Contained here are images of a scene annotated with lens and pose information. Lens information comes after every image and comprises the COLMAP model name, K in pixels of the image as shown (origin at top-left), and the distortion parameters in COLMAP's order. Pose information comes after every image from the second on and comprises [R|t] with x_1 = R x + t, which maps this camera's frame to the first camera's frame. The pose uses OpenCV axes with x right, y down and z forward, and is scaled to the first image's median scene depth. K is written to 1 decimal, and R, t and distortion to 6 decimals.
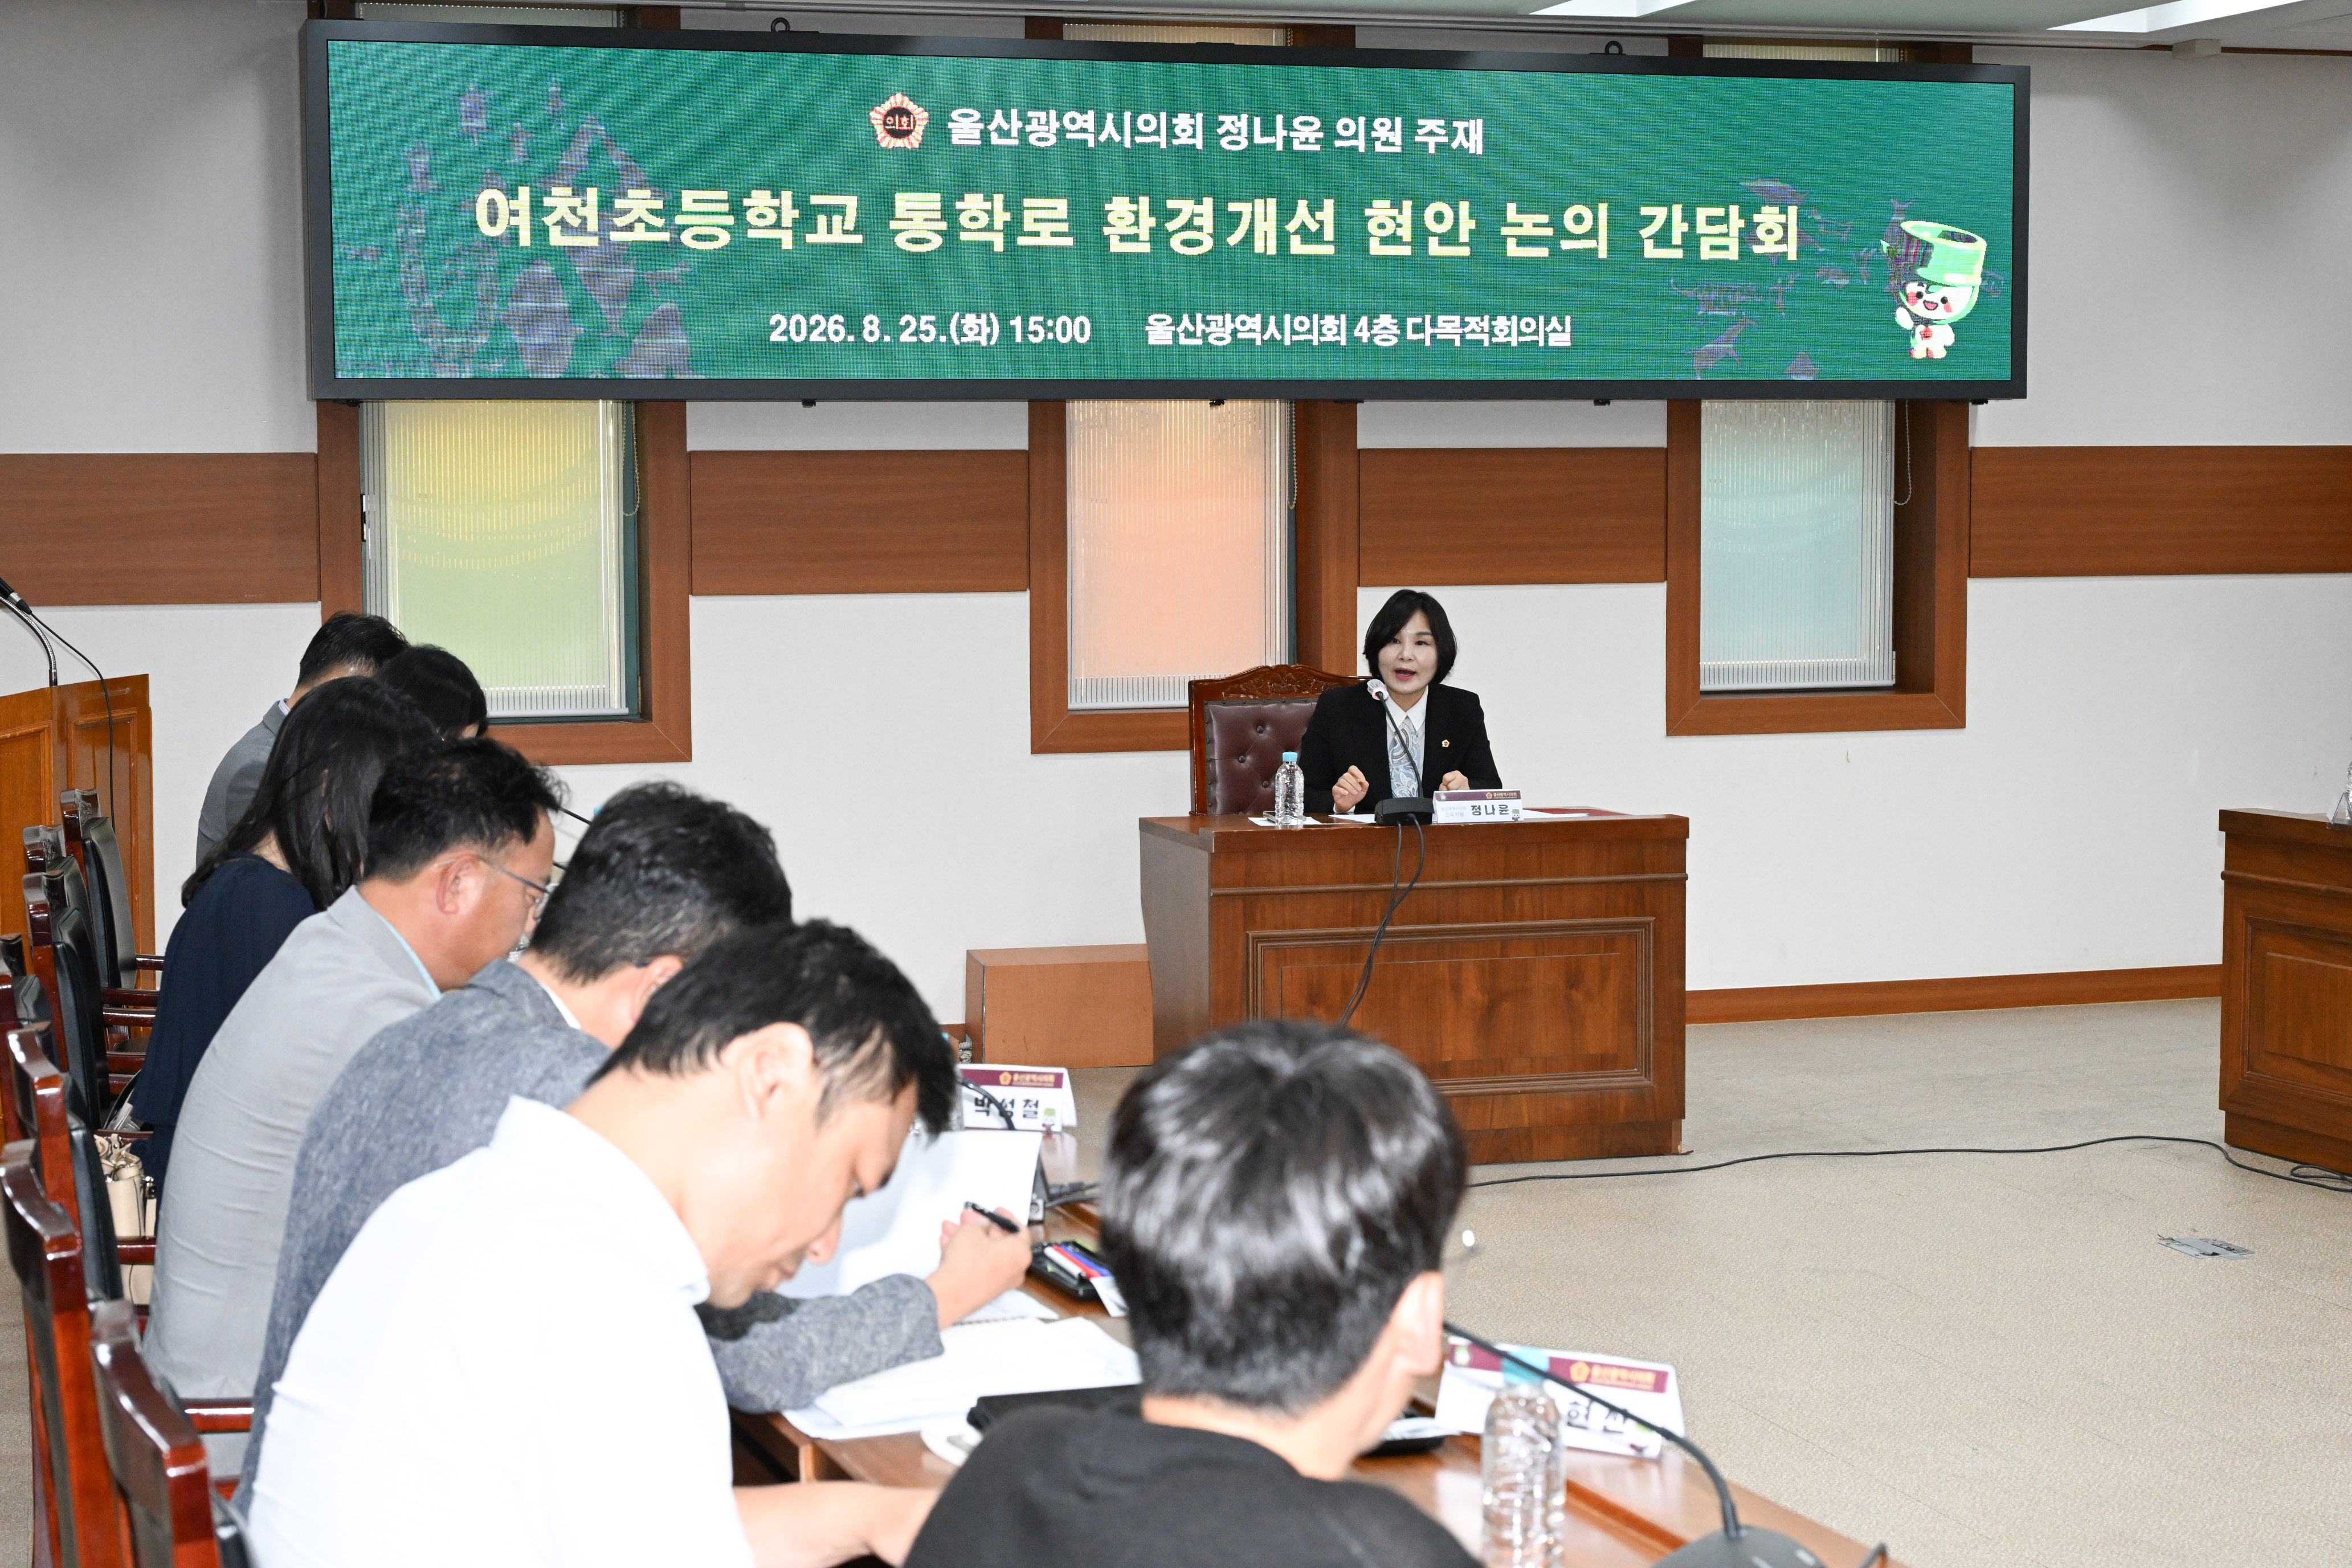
lens RADIAL K [[3820.5, 0, 1176.0], [0, 3820.5, 784.0], [0, 0, 1]] dist [0.000150, 0.060561]
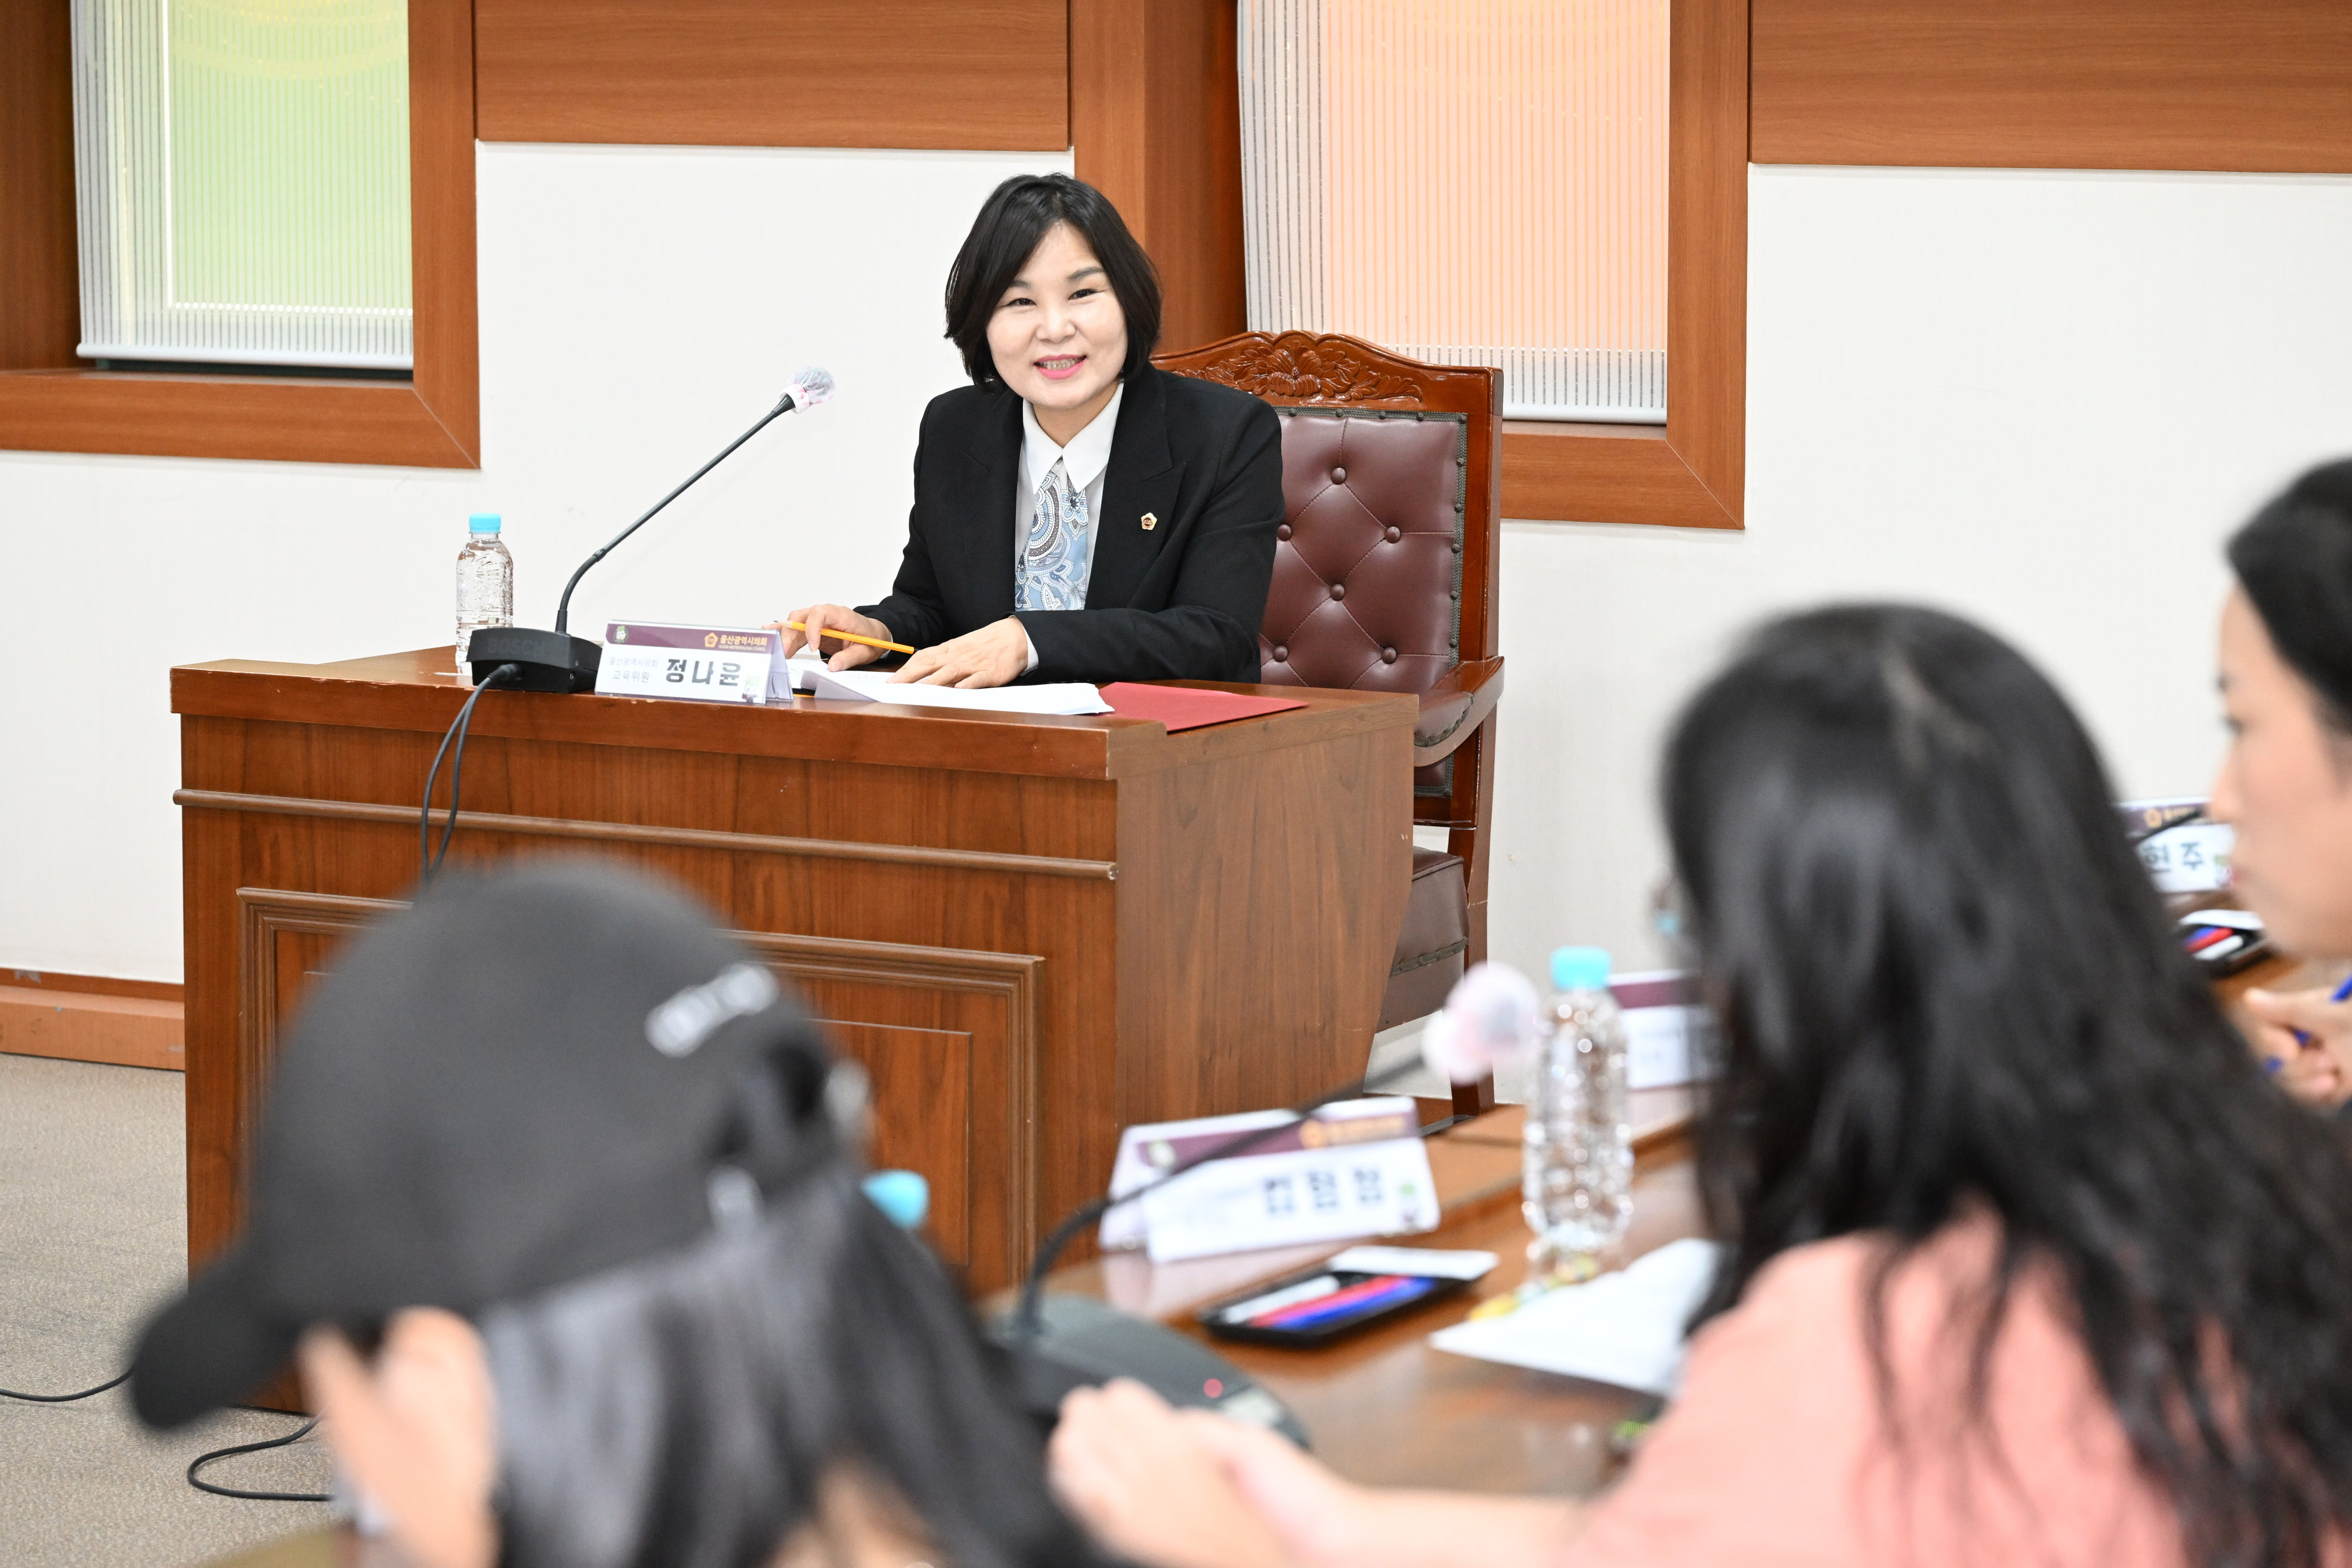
lens RADIAL K [[7118.9, 0, 1176.0], [0, 7118.9, 784.0], [0, 0, 1]] dist [0.019094, -0.362311]
pose [[0.696339, 0.091553, -0.711850, 0.615889], [-0.059496, 0.995780, 0.069871, -0.035799], [0.715243, -0.006301, 0.698848, 0.406897]]
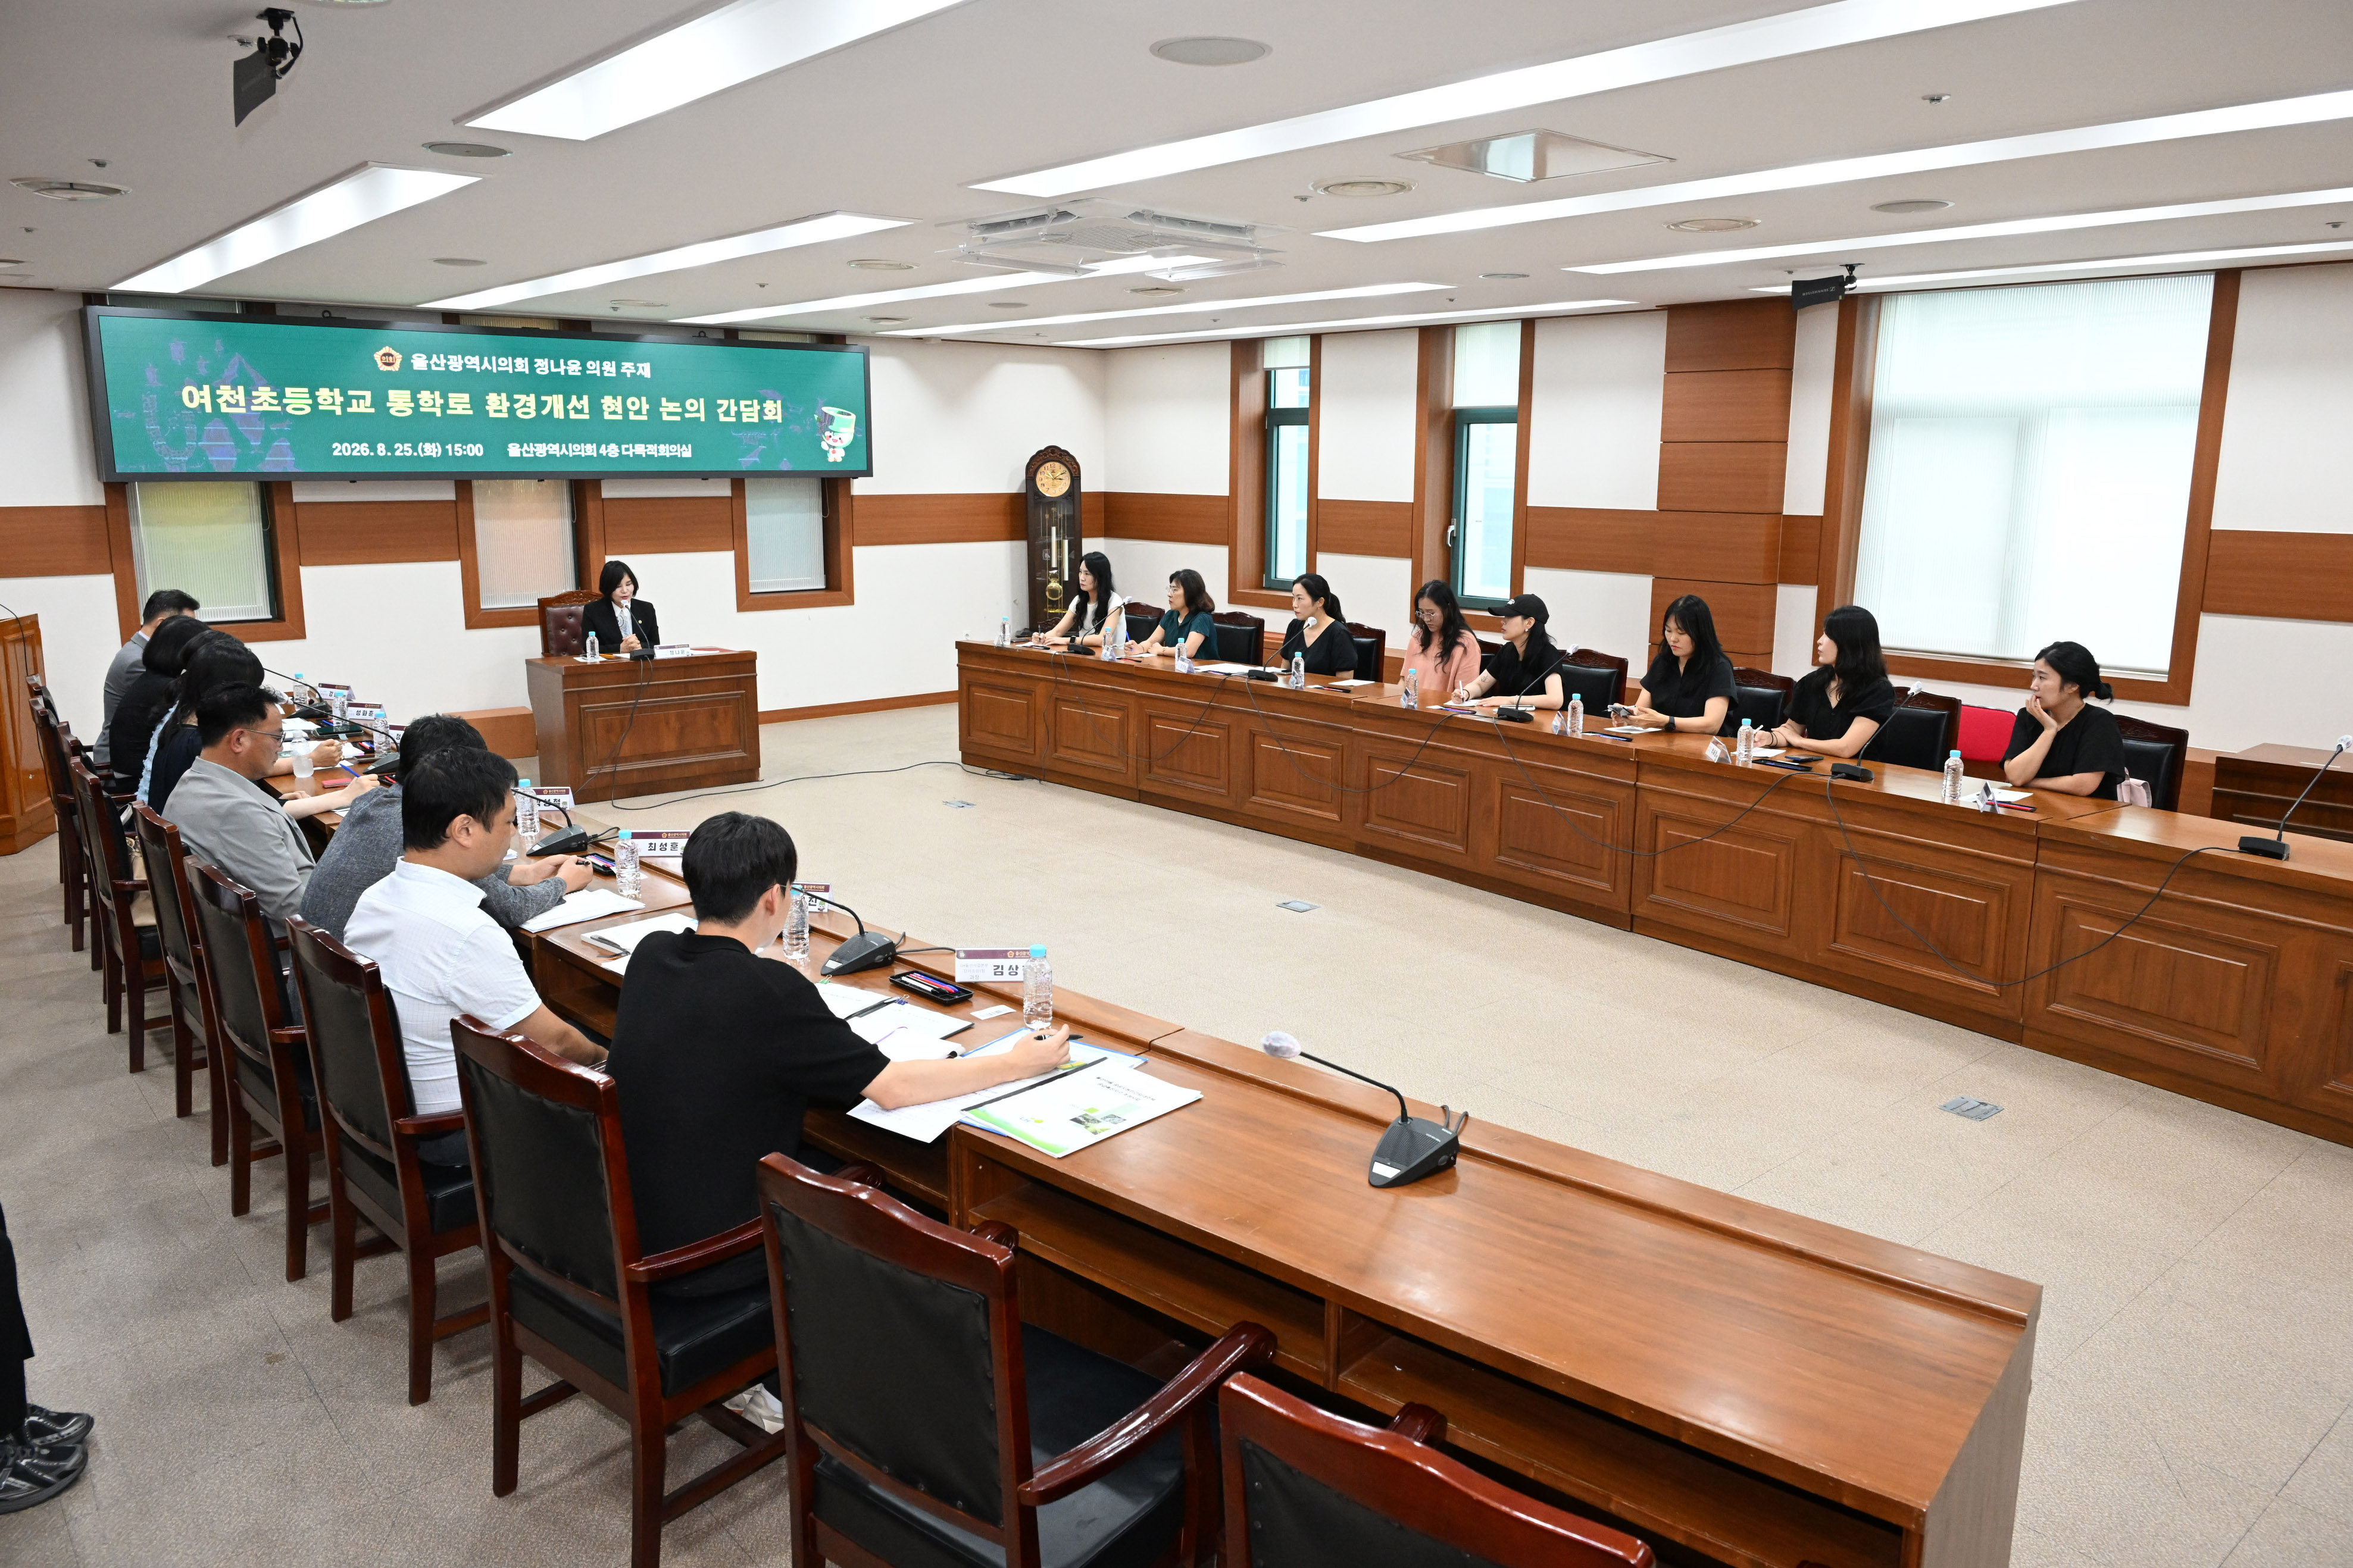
lens RADIAL K [[1623.8, 0, 1175.4], [0, 1623.8, 753.1], [0, 0, 1]] dist [0.003446, 0.000429]
pose [[0.914633, -0.063335, 0.399293, -0.043801], [0.022442, 0.994084, 0.106274, -0.029598], [-0.403661, -0.088241, 0.910643, -0.105421]]
